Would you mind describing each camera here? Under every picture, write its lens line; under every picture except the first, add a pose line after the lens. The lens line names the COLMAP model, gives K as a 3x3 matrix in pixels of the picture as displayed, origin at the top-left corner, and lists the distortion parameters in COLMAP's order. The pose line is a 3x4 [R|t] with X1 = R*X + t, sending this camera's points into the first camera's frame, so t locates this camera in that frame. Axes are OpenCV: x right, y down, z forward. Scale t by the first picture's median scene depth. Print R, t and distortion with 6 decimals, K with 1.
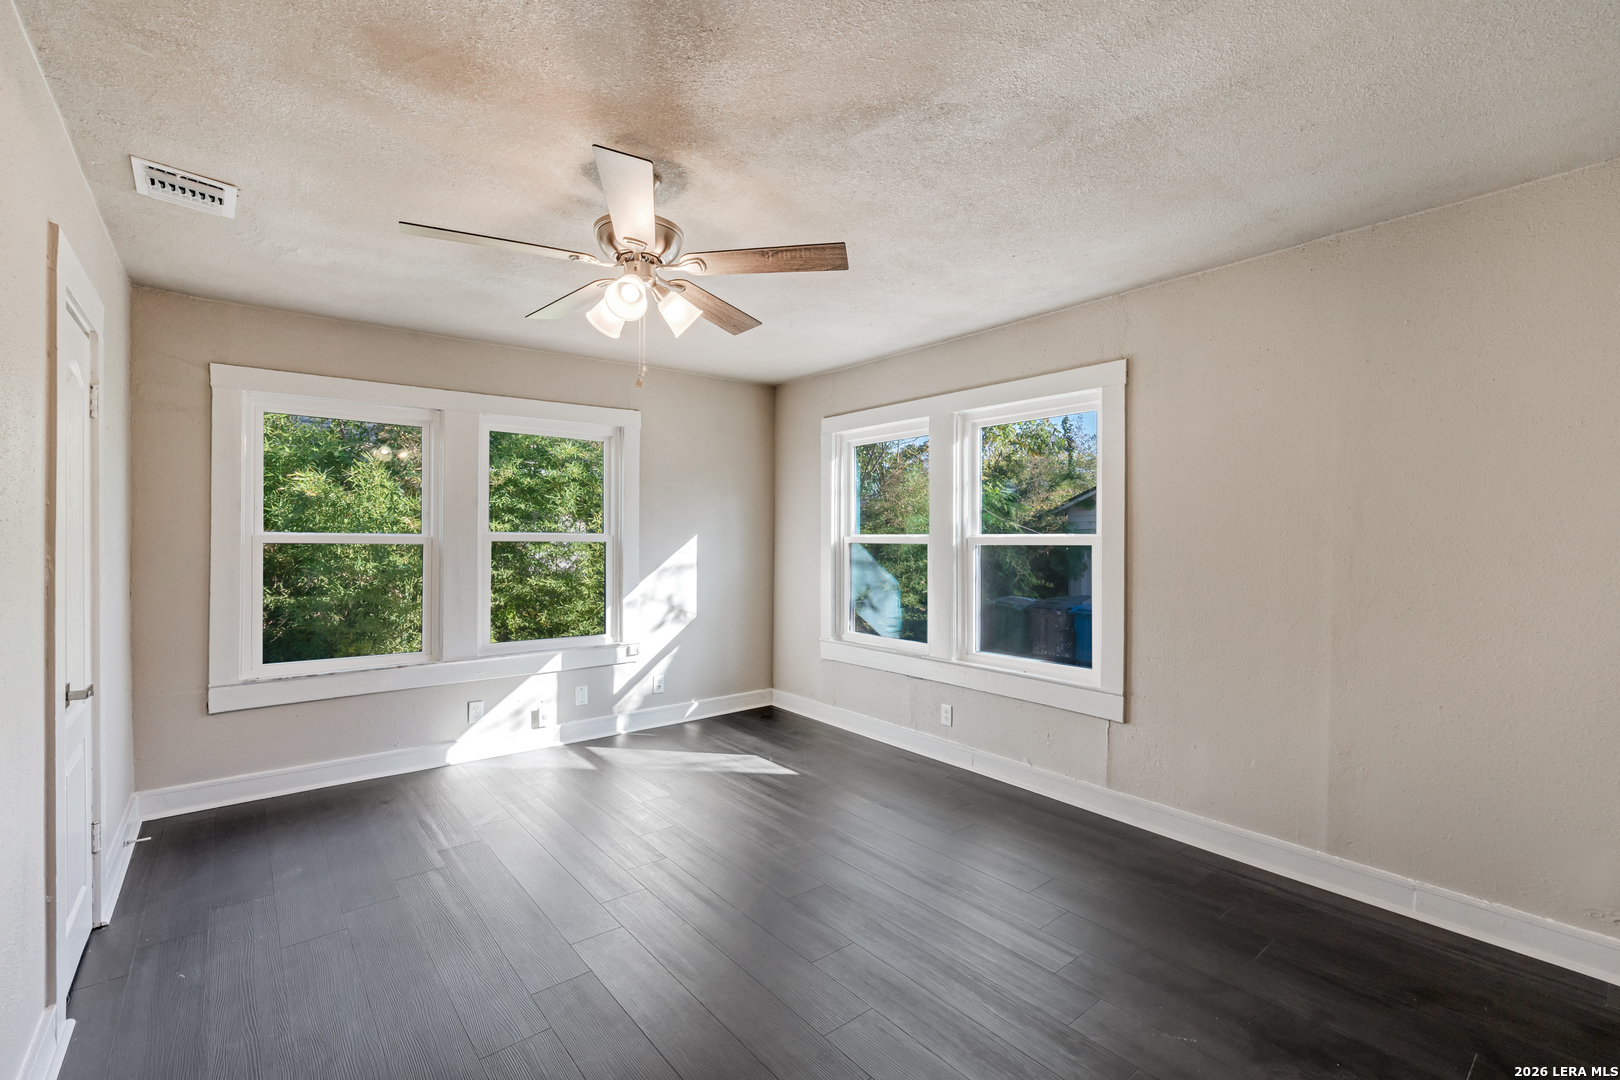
lens RADIAL K [[716.4, 0, 809.6], [0, 716.4, 540.3], [0, 0, 1]] dist [-0.002127, 0.001108]
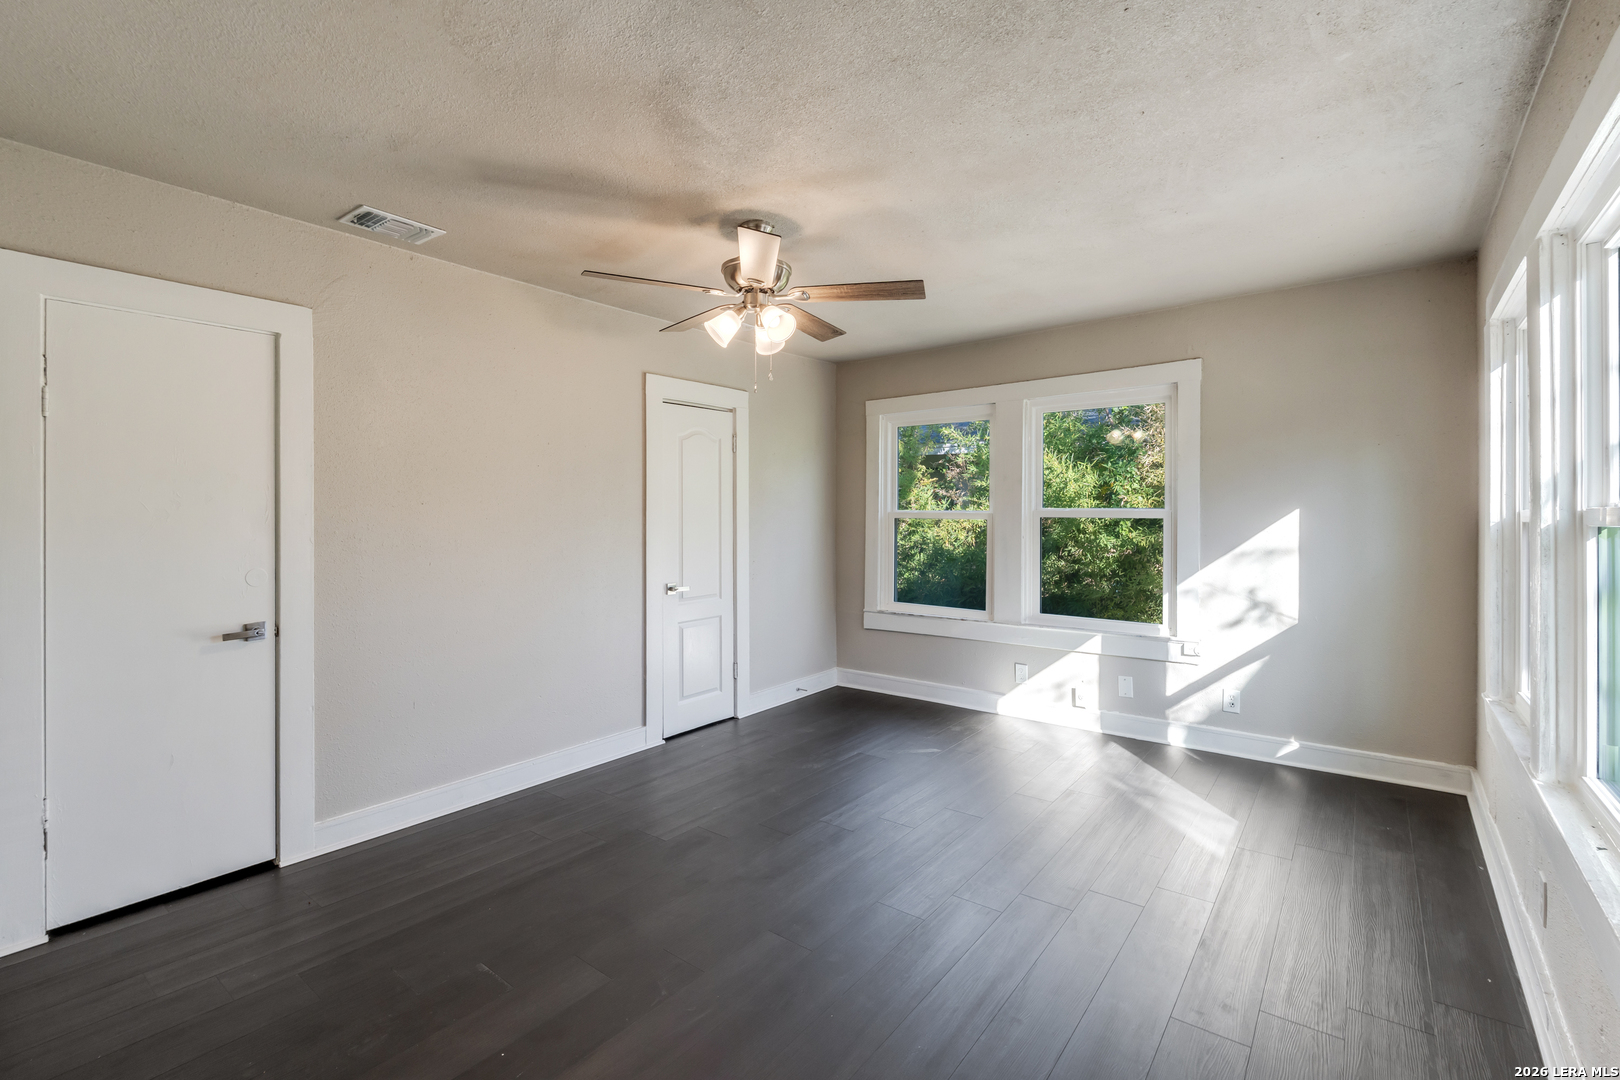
lens RADIAL K [[716.4, 0, 791.9], [0, 716.4, 514.7], [0, 0, 1]] dist [-0.002127, 0.001108]
pose [[0.198417, -0.004630, -0.980107, 0.475678], [0.003413, 0.999986, -0.004033, 0.000193], [0.980112, -0.002545, 0.198430, 0.390122]]
